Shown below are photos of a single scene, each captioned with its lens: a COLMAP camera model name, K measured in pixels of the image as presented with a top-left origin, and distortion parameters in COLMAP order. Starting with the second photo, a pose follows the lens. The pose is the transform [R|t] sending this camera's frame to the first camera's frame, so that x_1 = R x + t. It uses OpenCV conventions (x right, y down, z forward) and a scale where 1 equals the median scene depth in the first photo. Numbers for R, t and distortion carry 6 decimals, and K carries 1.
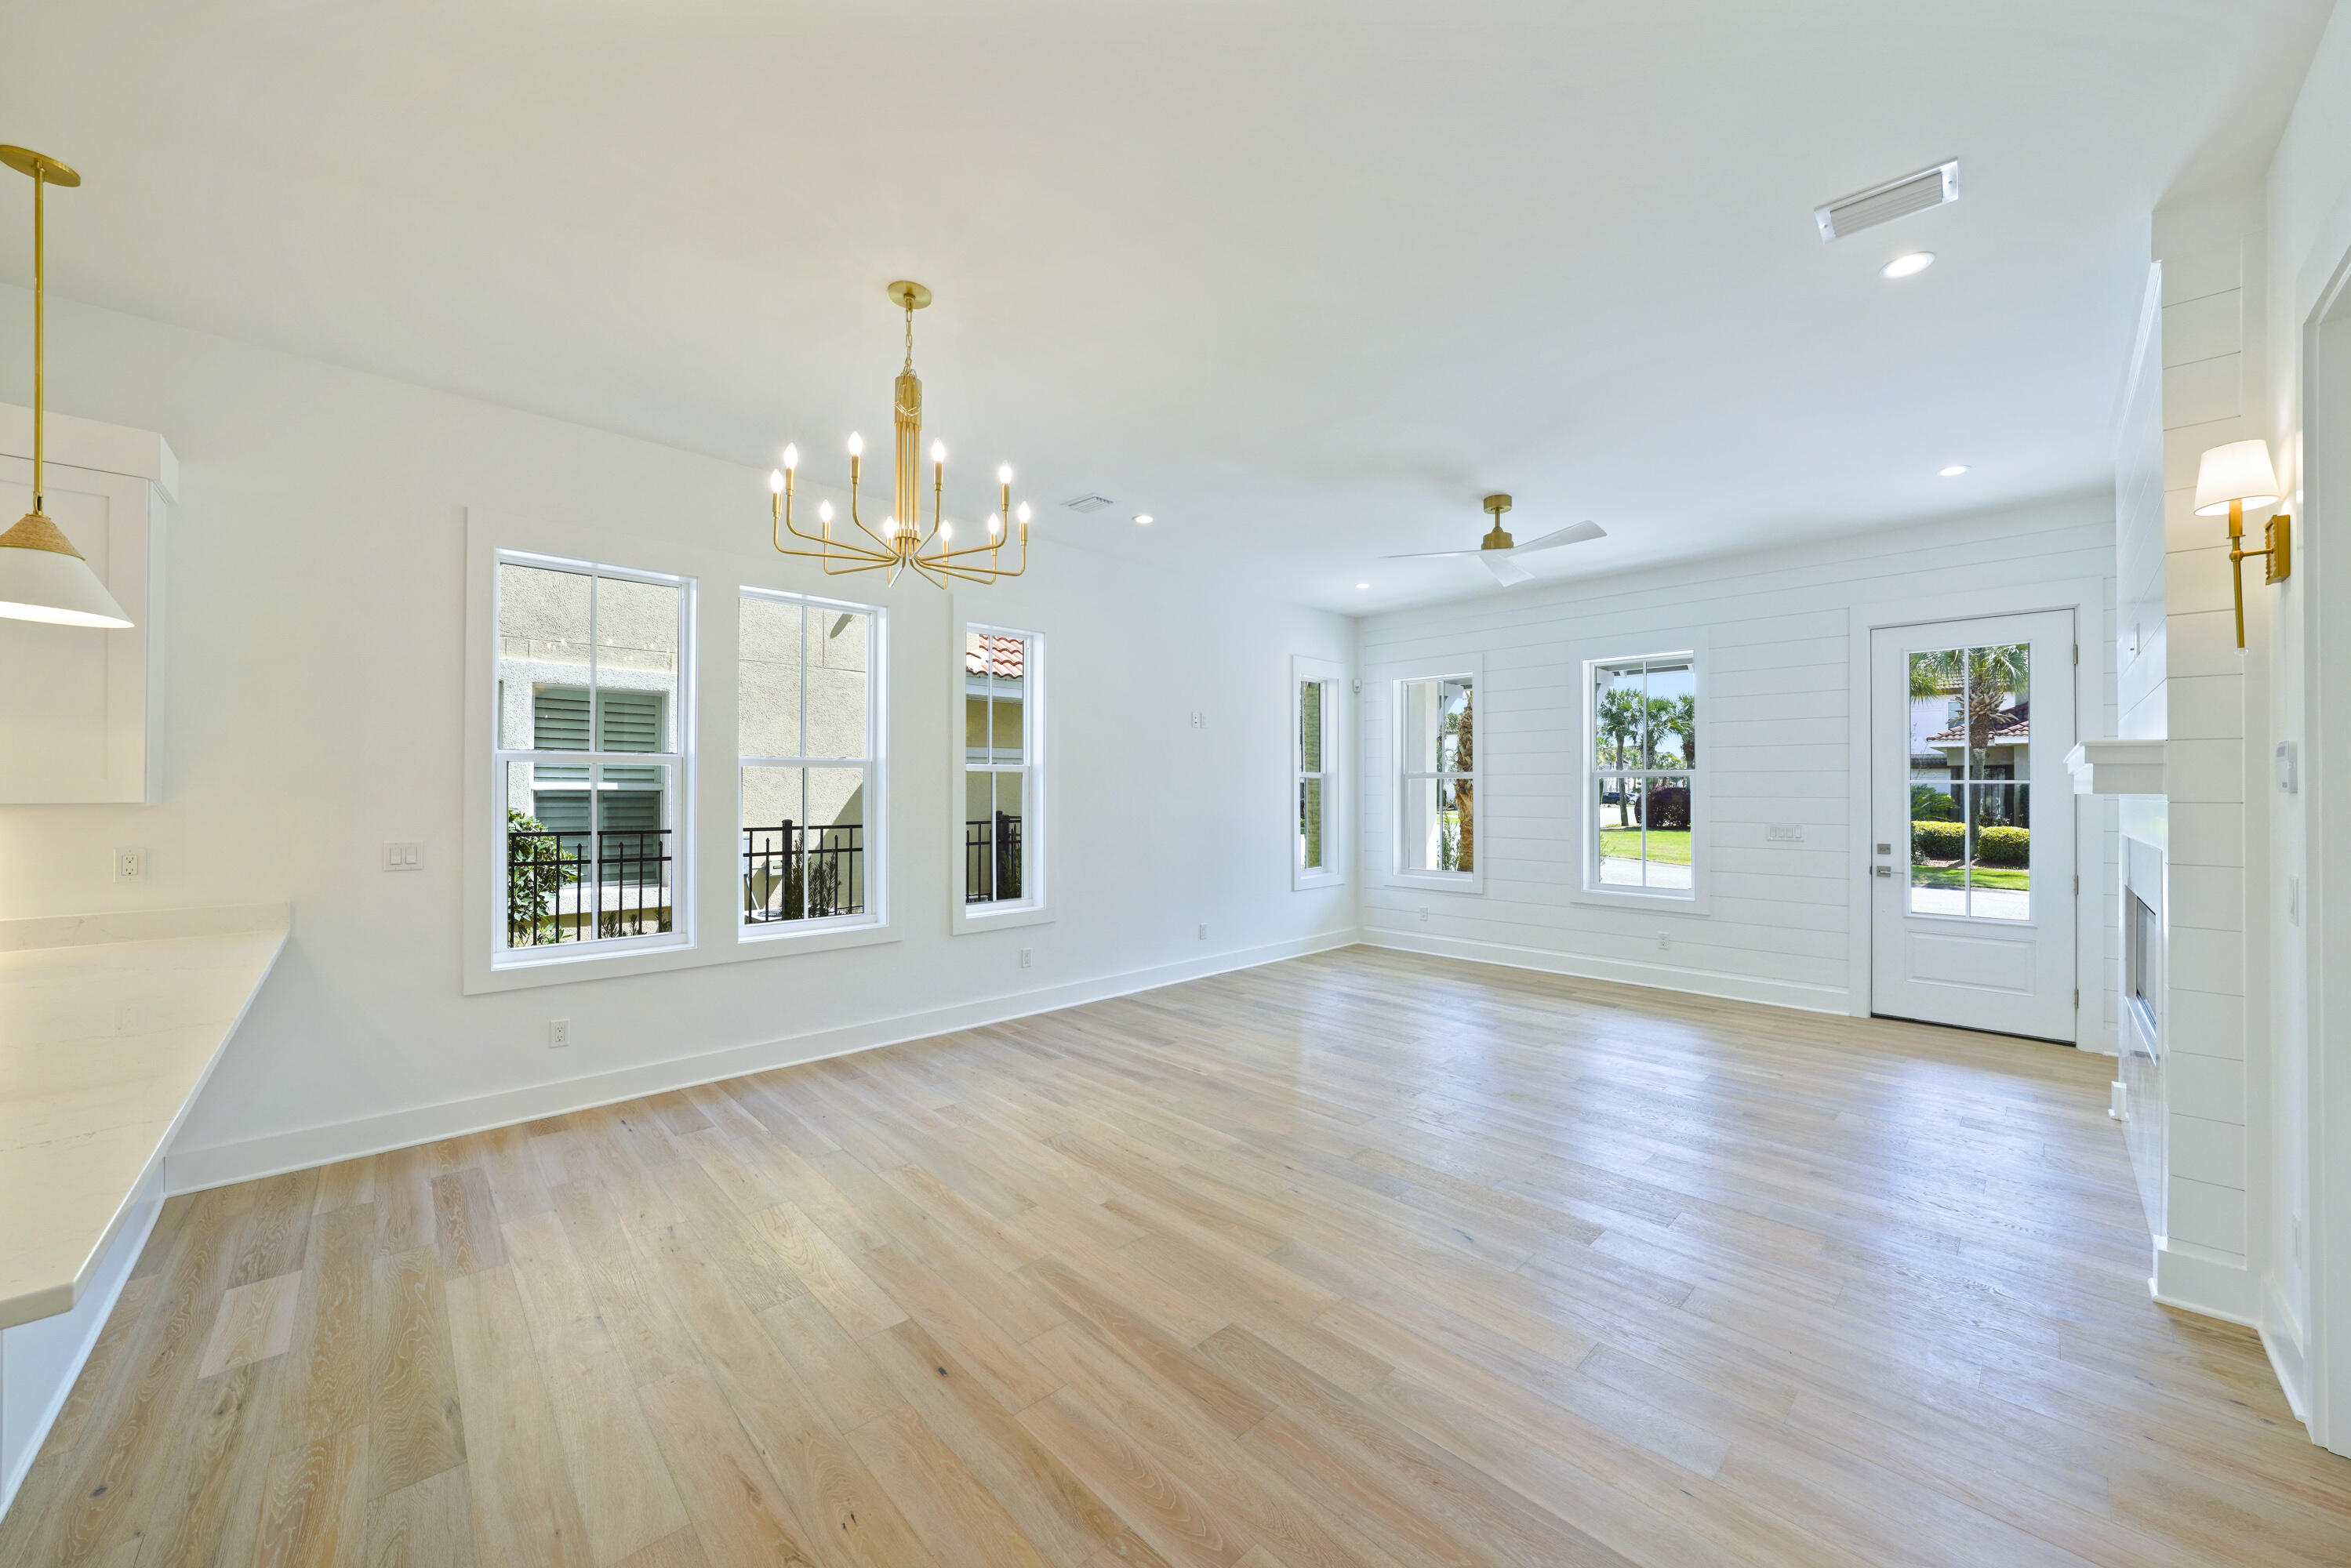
lens RADIAL K [[842.2, 0, 1199.9], [0, 842.2, 790.5], [0, 0, 1]] dist [-0.019622, 0.003015]
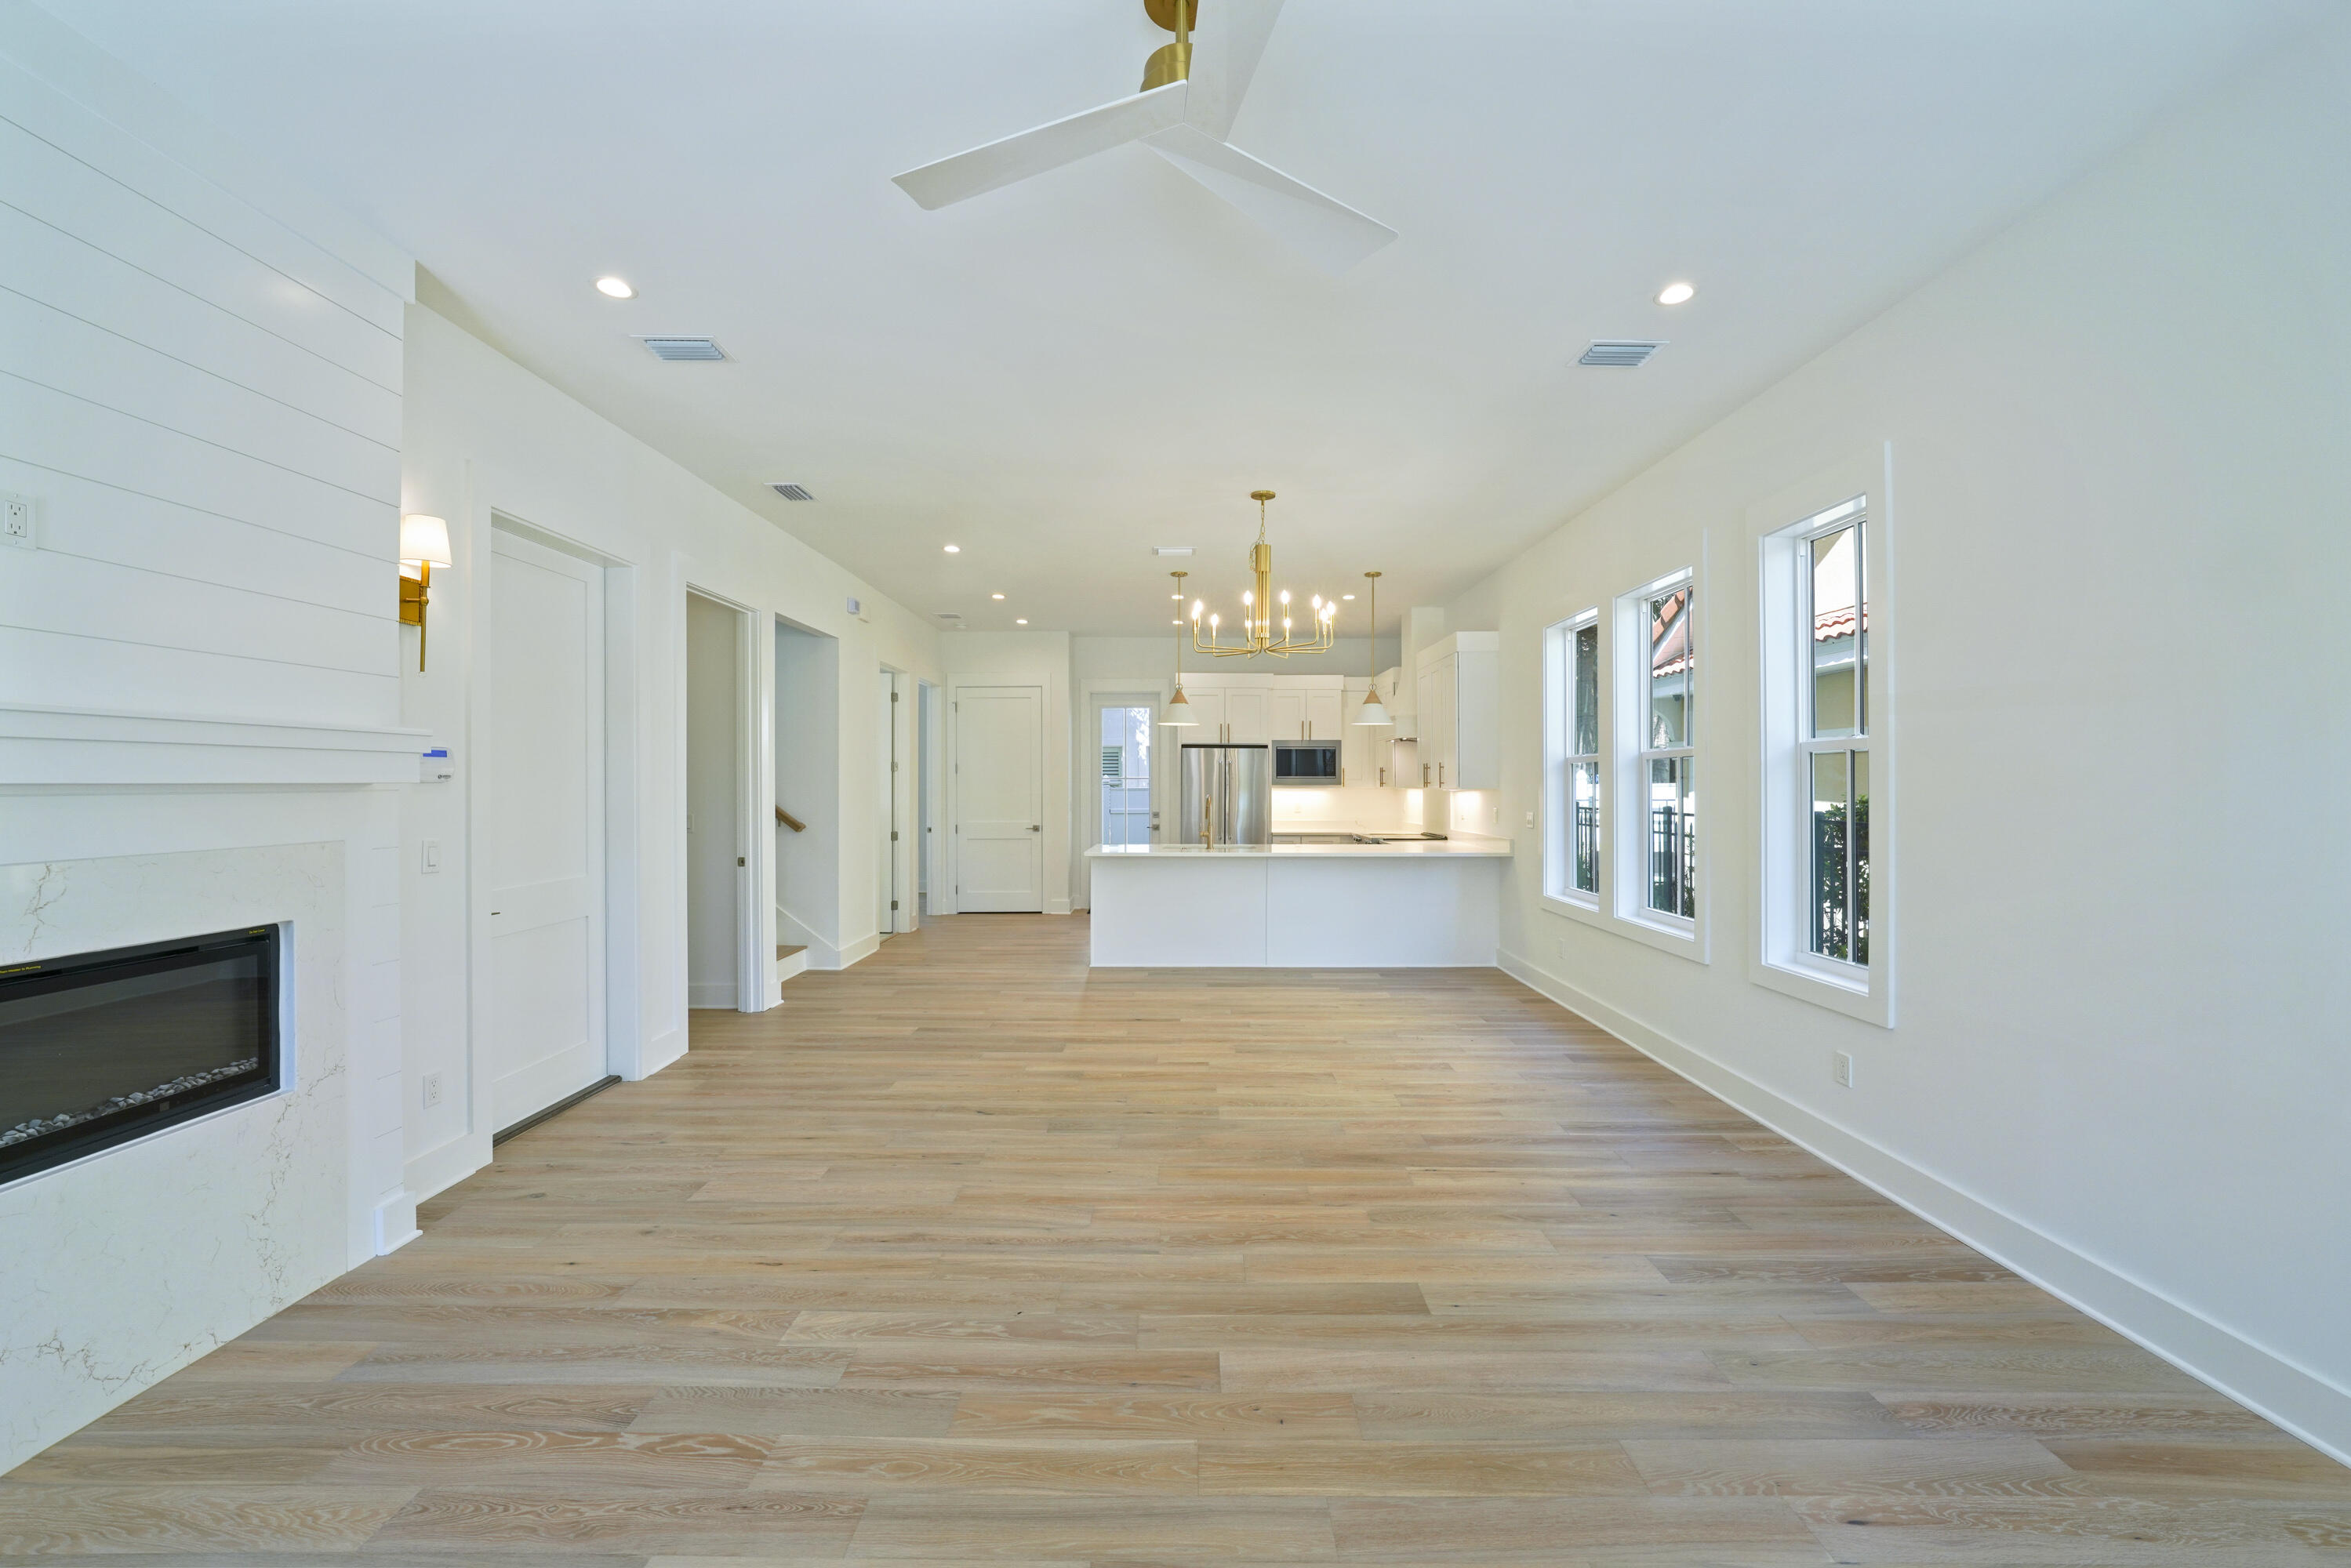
lens RADIAL K [[887.5, 0, 1172.9], [0, 887.5, 786.5], [0, 0, 1]] dist [-0.014701, 0.002458]
pose [[-0.718151, 0.001923, -0.695885, 0.621305], [0.002827, 0.999996, -0.000155, 0.004887], [0.695882, -0.002079, -0.718153, 1.274220]]
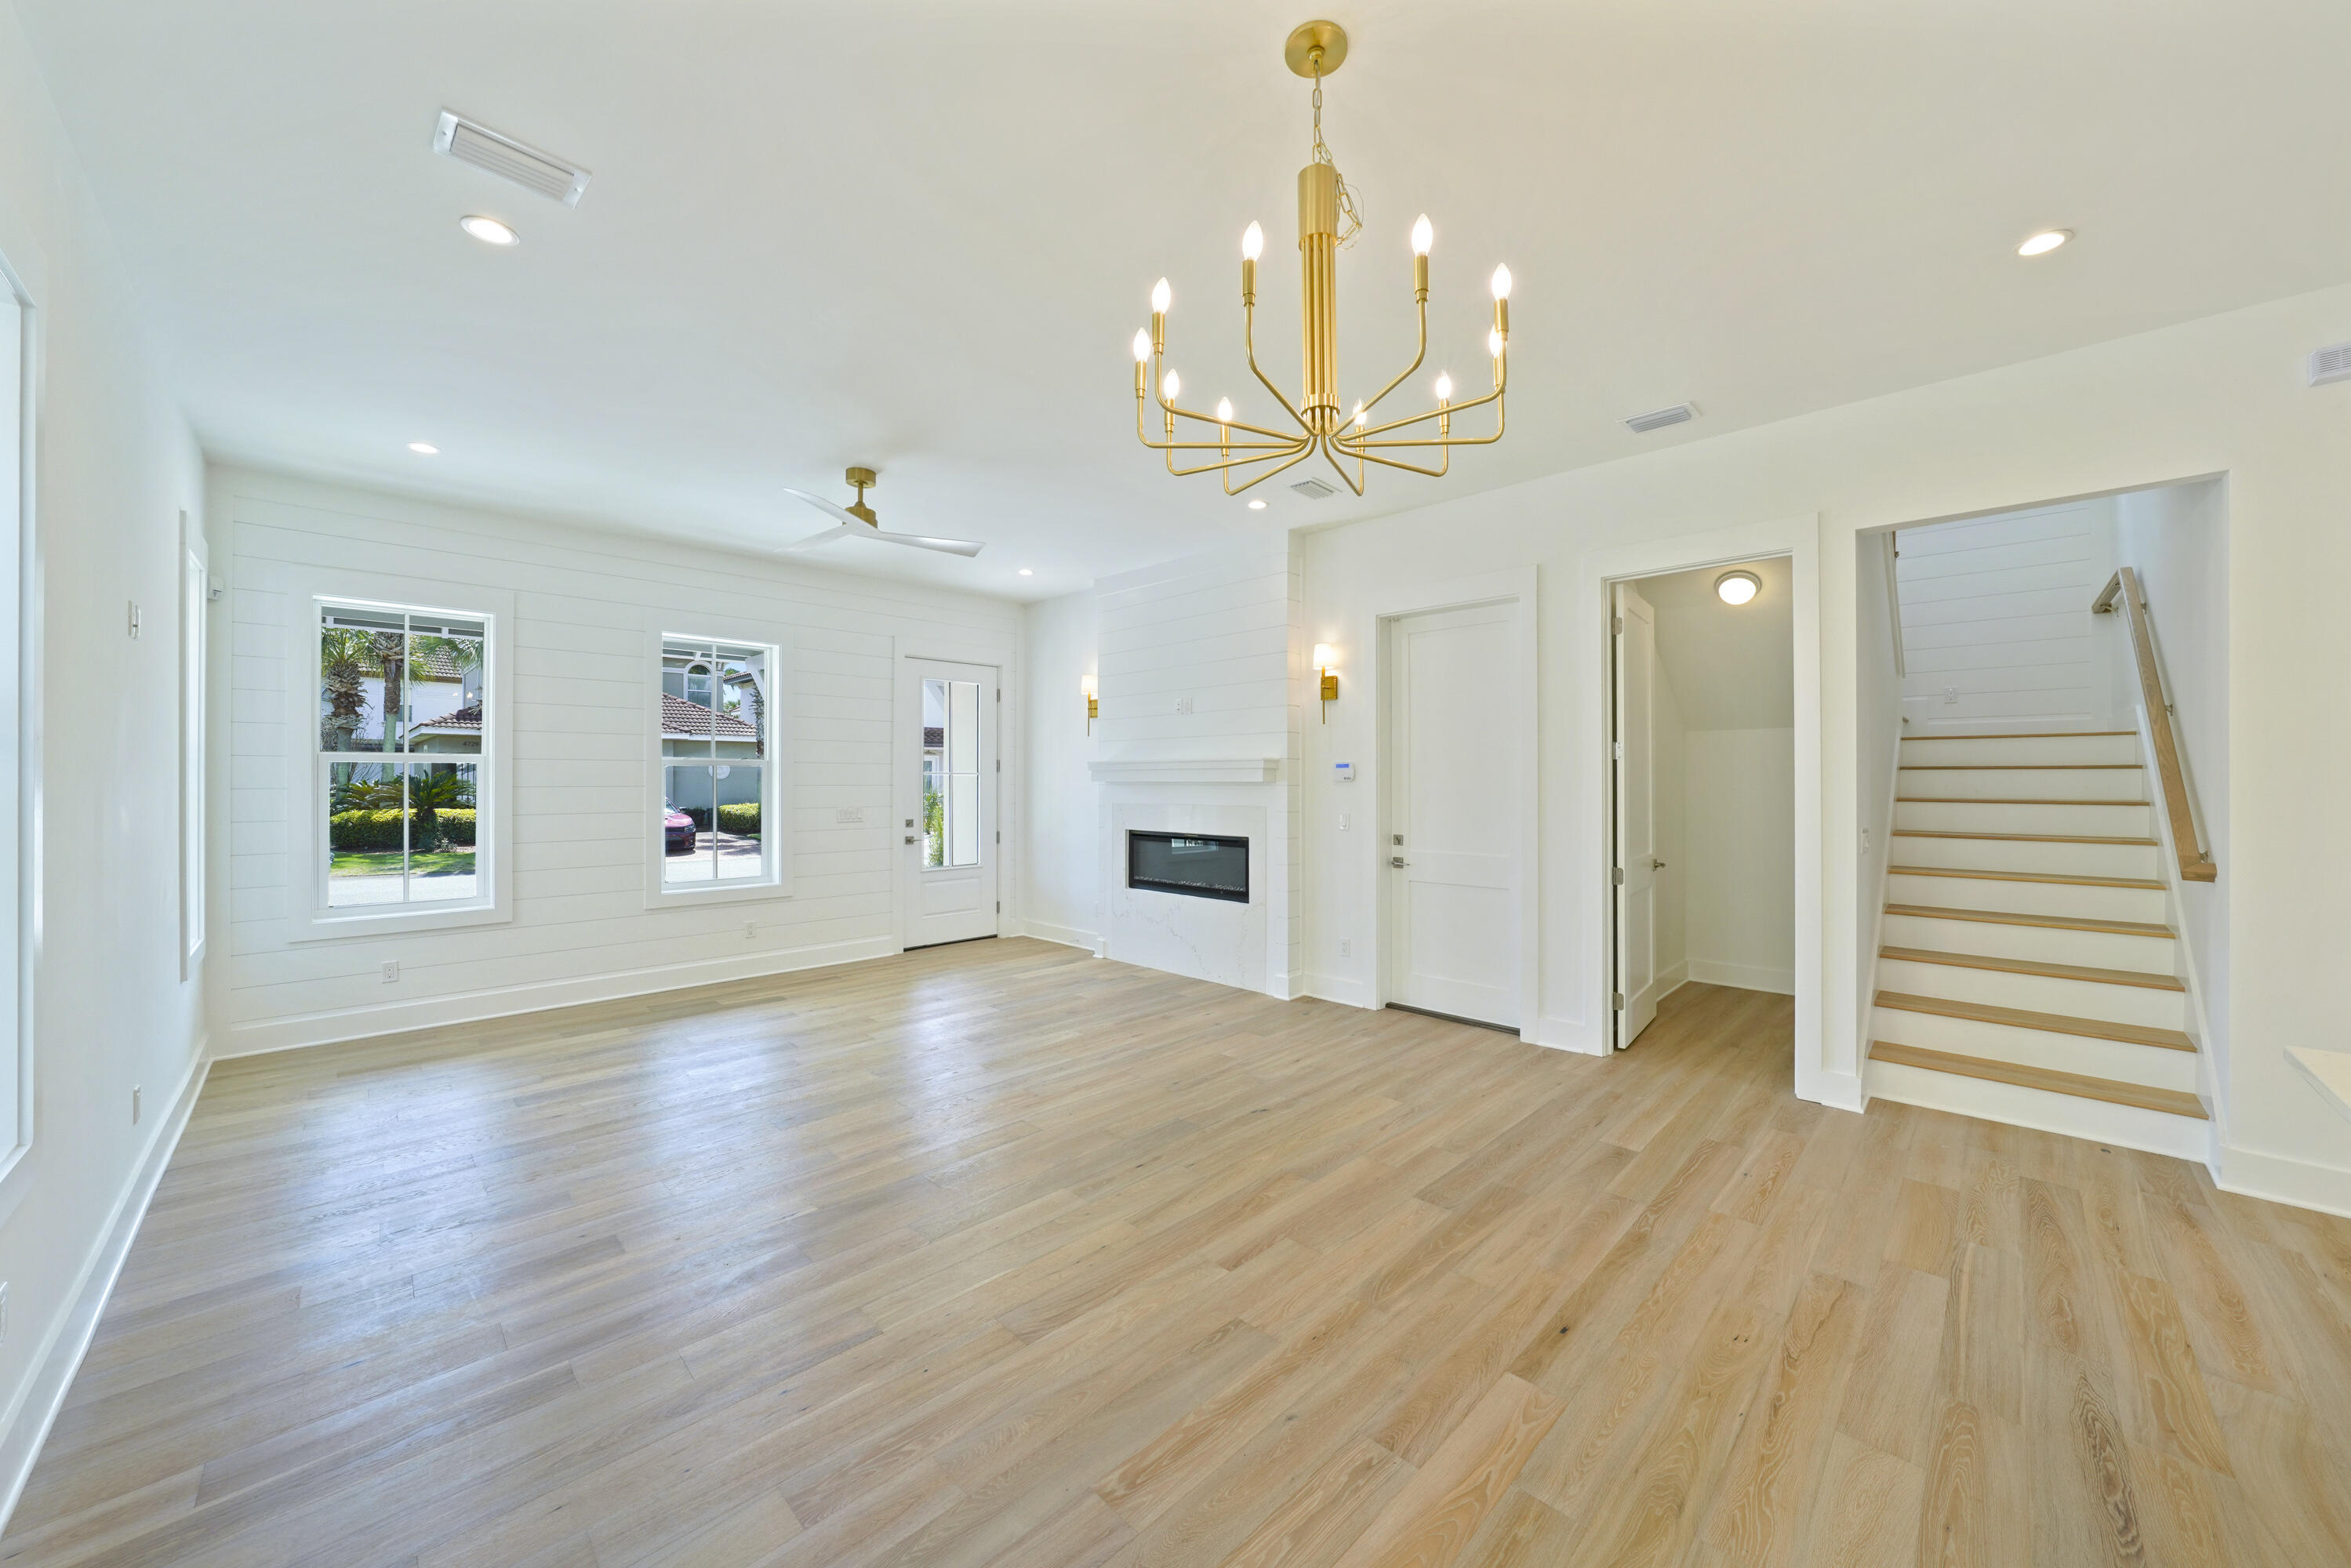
lens RADIAL K [[842.2, 0, 1190.1], [0, 842.2, 772.5], [0, 0, 1]] dist [-0.019622, 0.003015]
pose [[-0.010507, 0.008022, 0.999913, -0.591849], [-0.003336, 0.999962, -0.008058, -0.001251], [-0.999939, -0.003421, -0.010480, 0.643841]]
